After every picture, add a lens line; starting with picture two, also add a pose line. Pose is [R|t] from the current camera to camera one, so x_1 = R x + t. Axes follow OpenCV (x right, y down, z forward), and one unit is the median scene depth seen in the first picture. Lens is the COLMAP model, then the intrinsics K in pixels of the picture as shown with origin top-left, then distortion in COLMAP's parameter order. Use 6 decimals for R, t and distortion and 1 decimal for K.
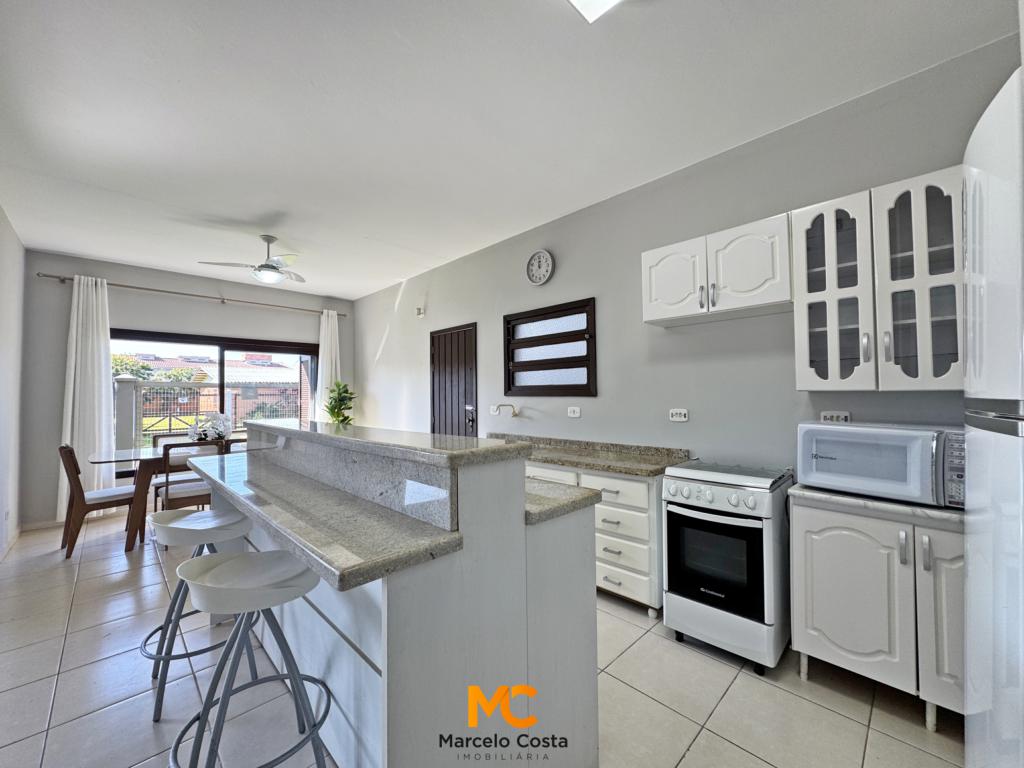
lens RADIAL K [[406.6, 0, 512.6], [0, 406.6, 387.1], [0, 0, 1]] dist [-0.000134, 0.000124]
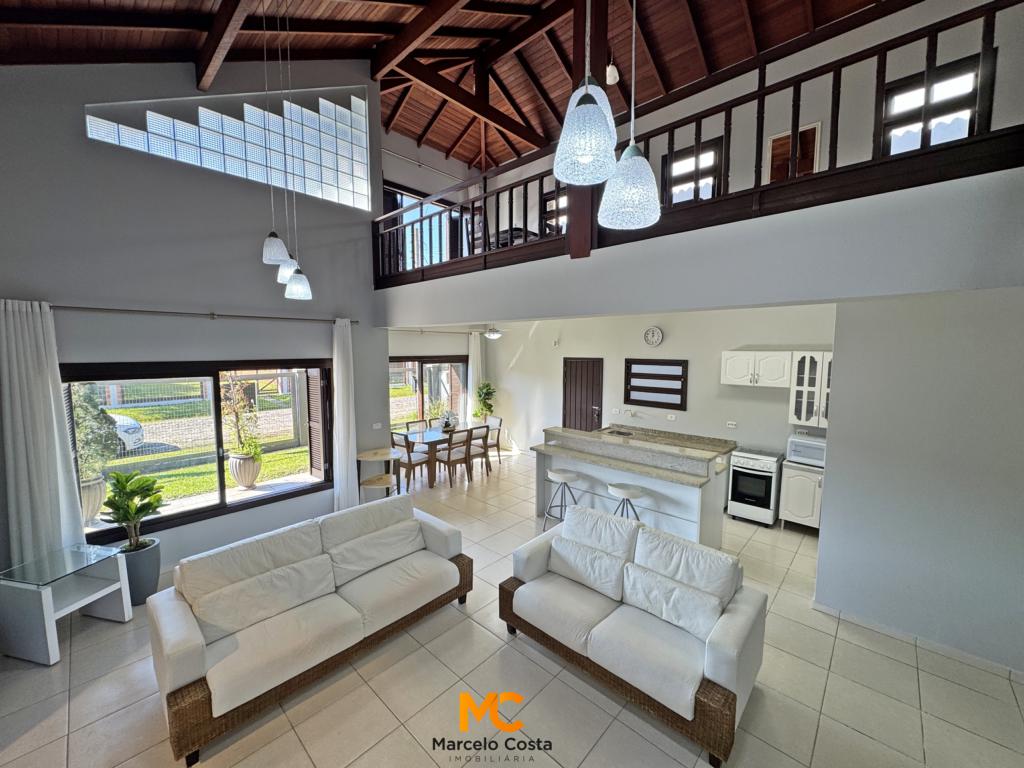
lens RADIAL K [[406.6, 0, 511.5], [0, 406.6, 387.8], [0, 0, 1]] dist [-0.000134, 0.000124]
pose [[0.999080, 0.006627, 0.042360, -0.837008], [-0.011645, 0.992787, 0.119325, -0.363811], [-0.041264, -0.119708, 0.991951, -1.043150]]
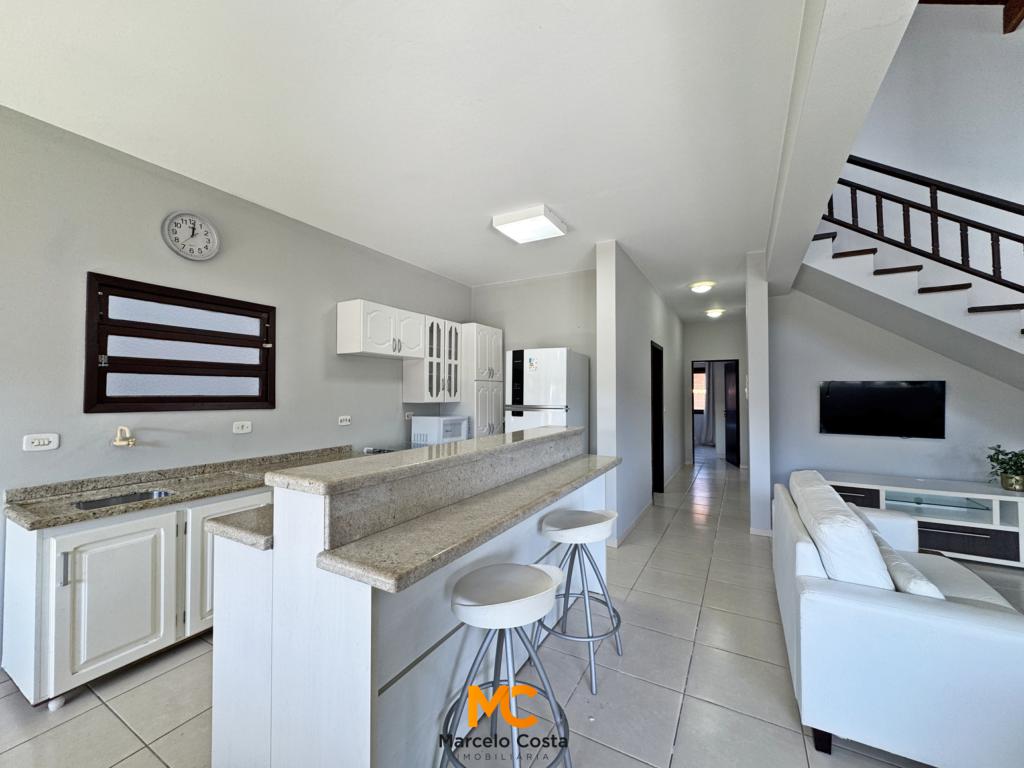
lens RADIAL K [[406.6, 0, 516.3], [0, 406.6, 380.2], [0, 0, 1]] dist [-0.000134, 0.000124]
pose [[-0.278653, 0.034466, 0.959773, -1.047275], [-0.022543, 0.998846, -0.042413, -0.019973], [-0.960127, -0.033454, -0.277554, 0.832049]]
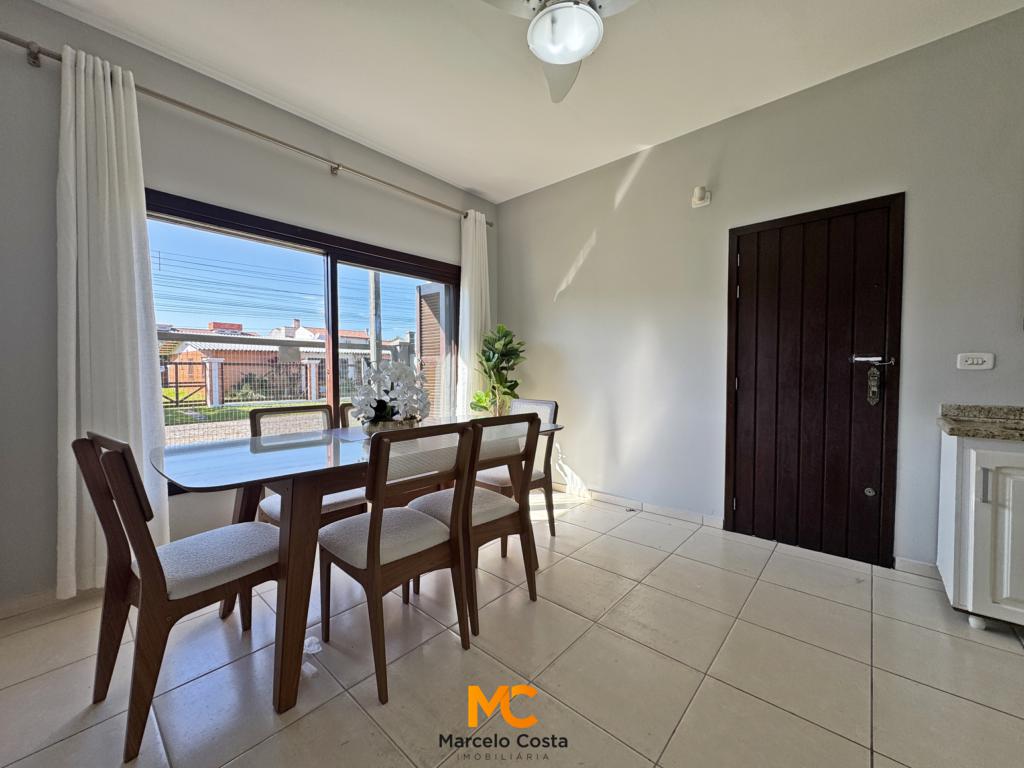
lens RADIAL K [[406.6, 0, 511.5], [0, 406.6, 388.9], [0, 0, 1]] dist [-0.000134, 0.000124]
pose [[0.997740, 0.003975, 0.067078, -0.961541], [-0.008256, 0.997937, 0.063665, 0.092863], [-0.066686, -0.064075, 0.995714, 0.783614]]
